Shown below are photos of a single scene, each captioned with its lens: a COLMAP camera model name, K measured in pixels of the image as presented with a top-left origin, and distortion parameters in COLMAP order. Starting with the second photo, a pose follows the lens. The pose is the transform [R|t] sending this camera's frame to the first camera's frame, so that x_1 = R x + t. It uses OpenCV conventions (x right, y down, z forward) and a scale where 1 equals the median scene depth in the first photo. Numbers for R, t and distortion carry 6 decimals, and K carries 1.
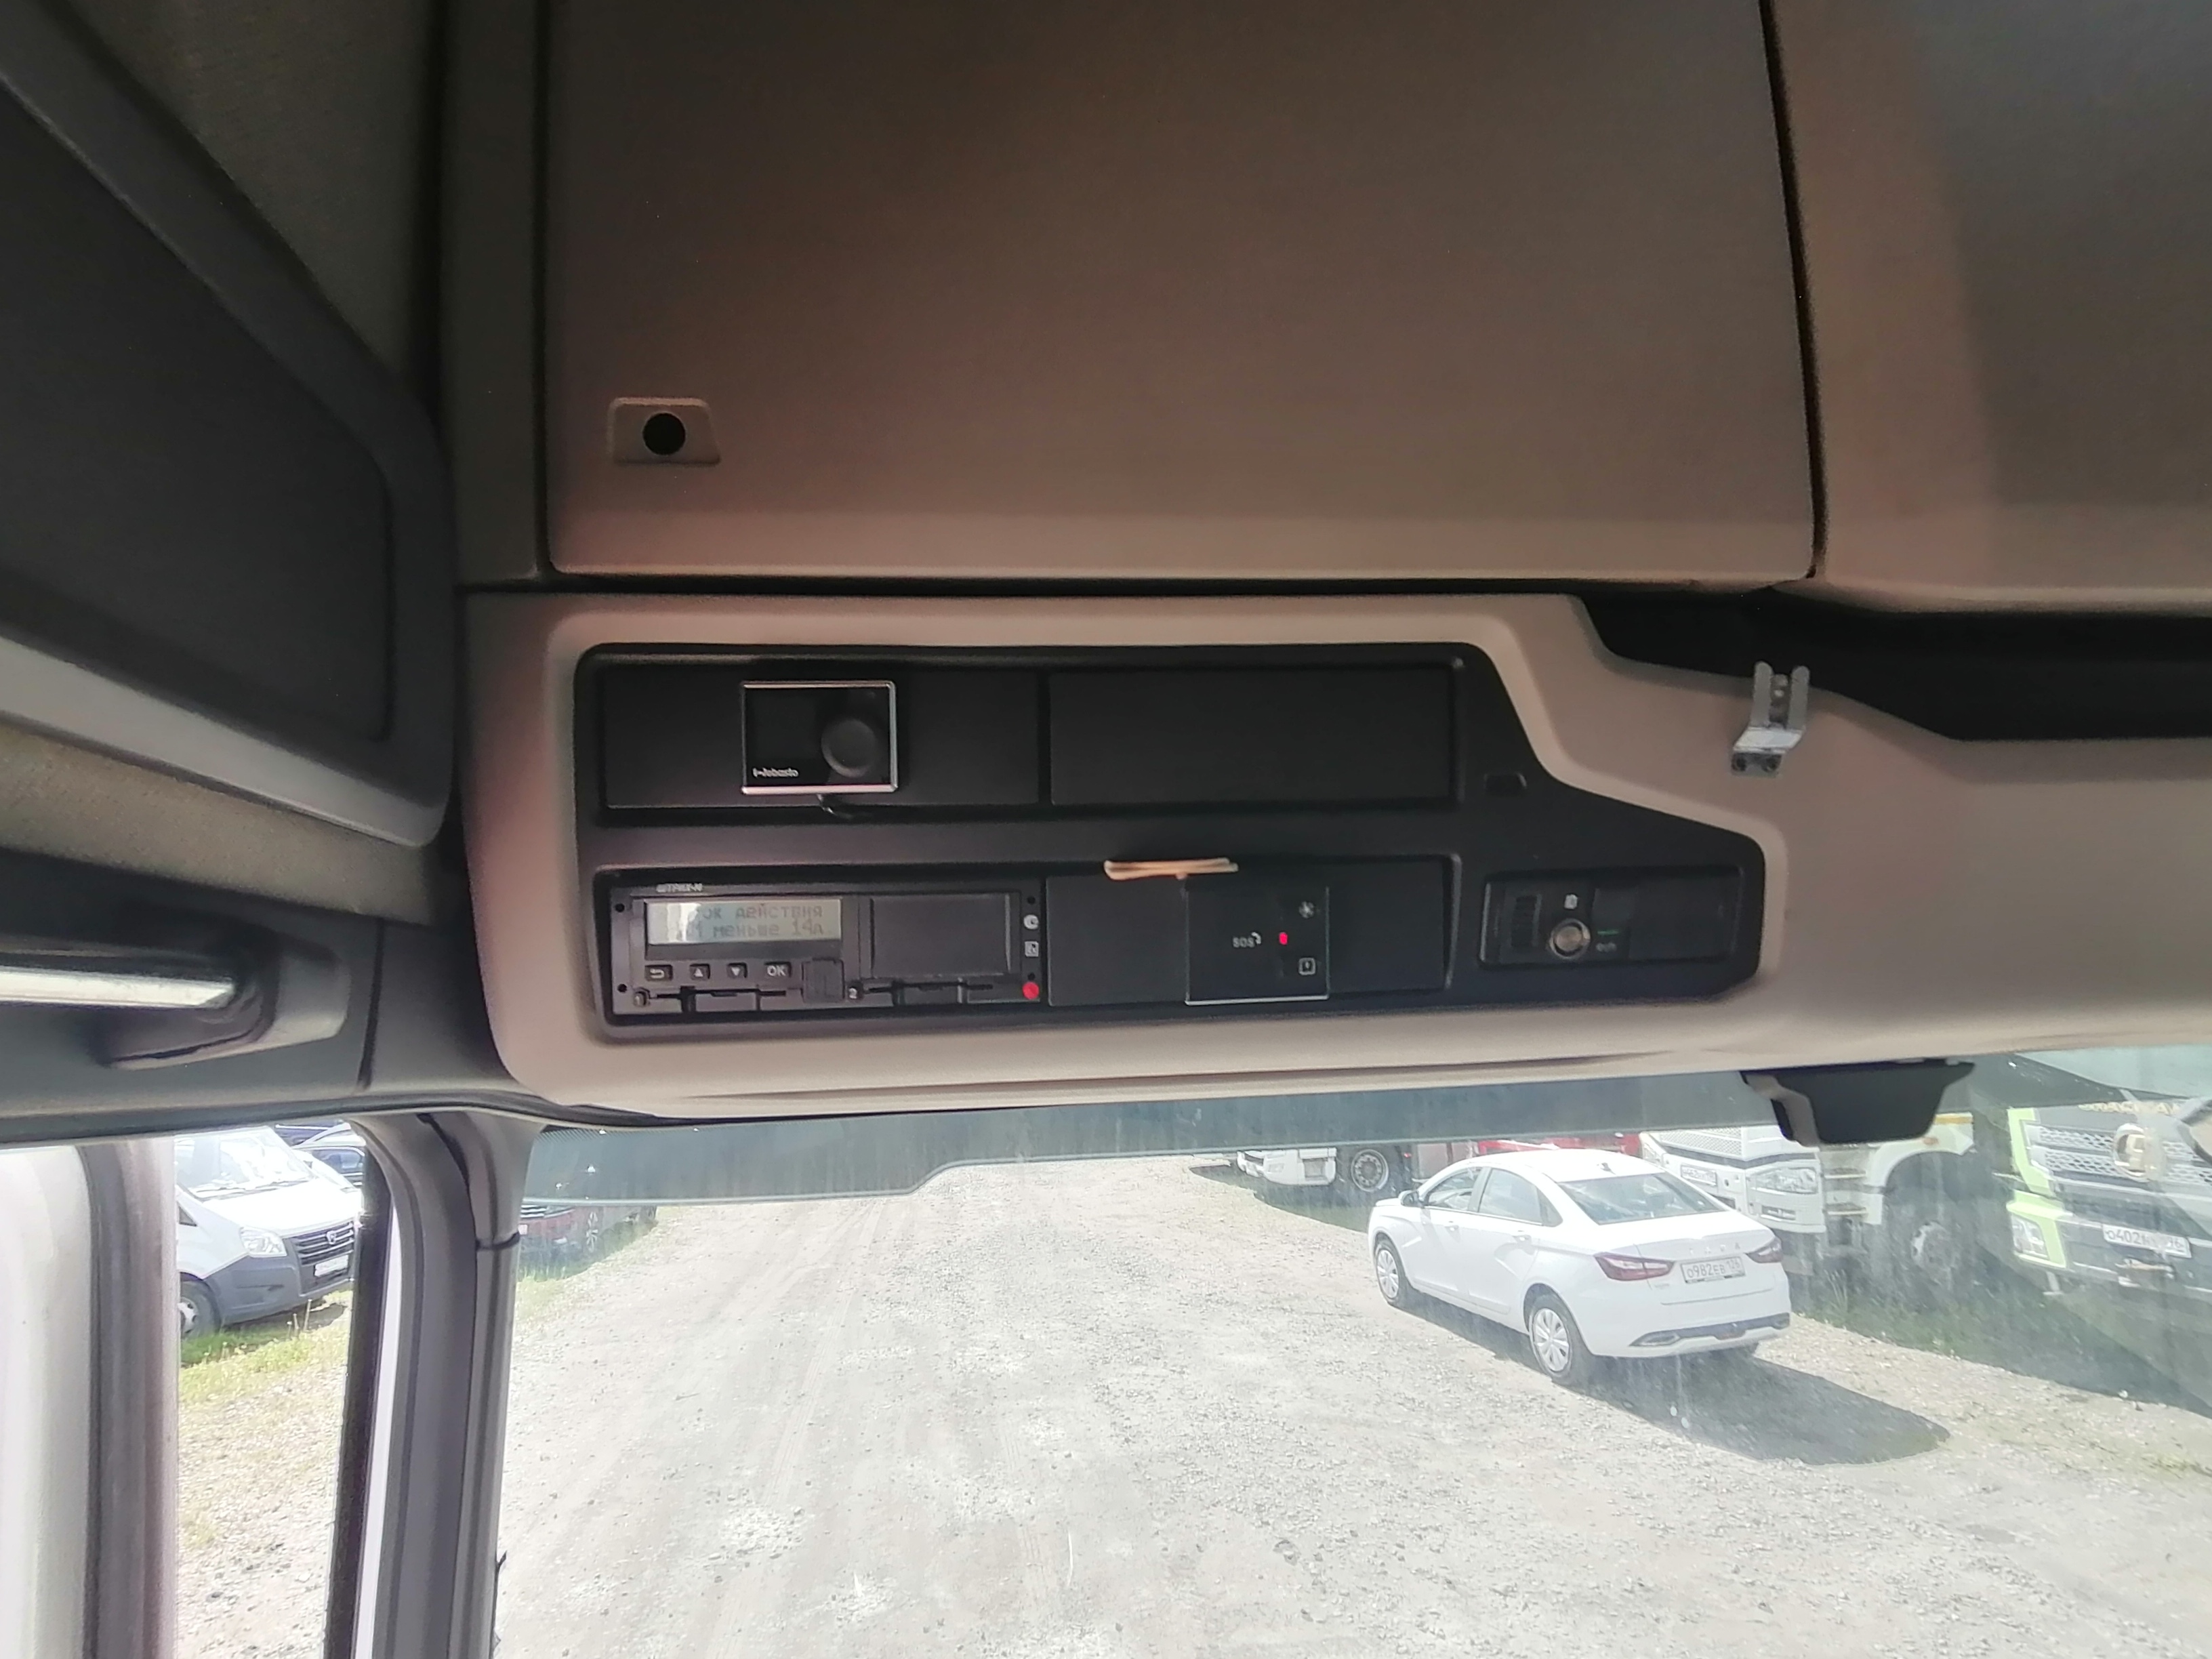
lens RADIAL K [[1151.2, 0, 1095.6], [0, 1151.2, 842.9], [0, 0, 1]] dist [-0.035544, 0.023922]
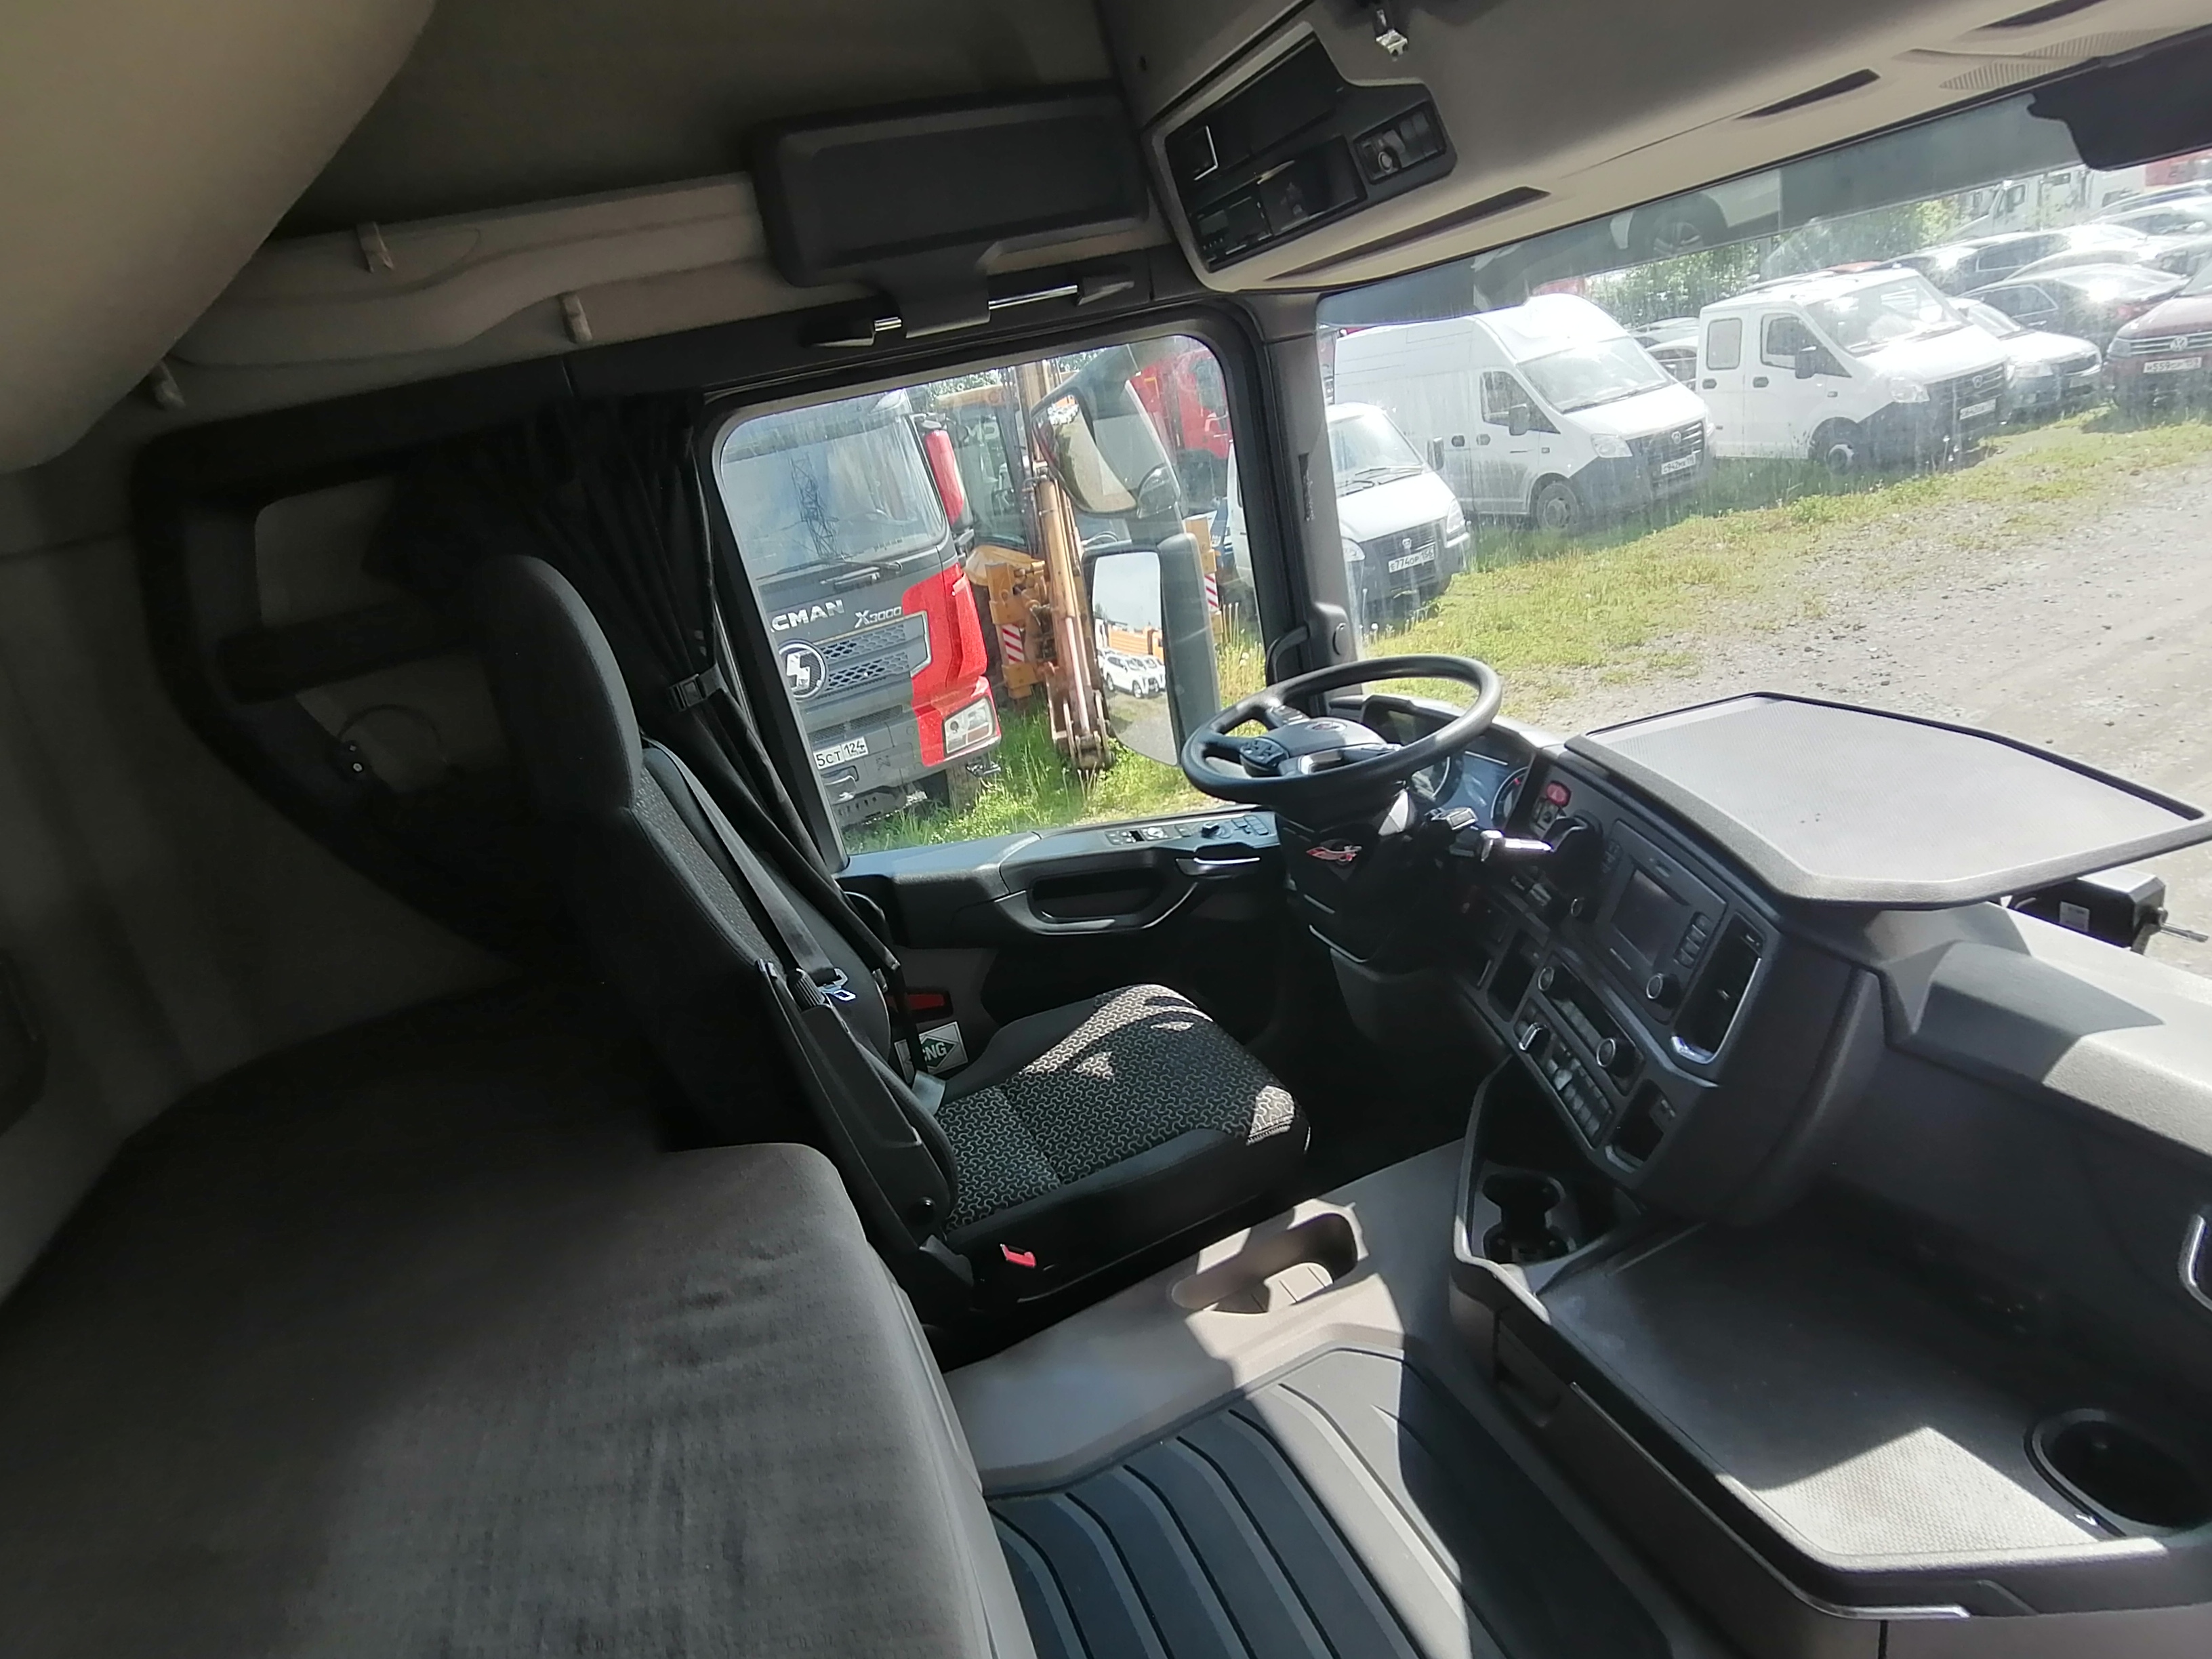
lens RADIAL K [[1151.2, 0, 1095.6], [0, 1151.2, 842.9], [0, 0, 1]] dist [-0.035544, 0.023922]
pose [[0.286404, 0.325515, -0.901118, 0.278497], [0.339640, 0.844946, 0.413172, 0.009909], [0.895889, -0.424390, 0.131438, -0.035339]]
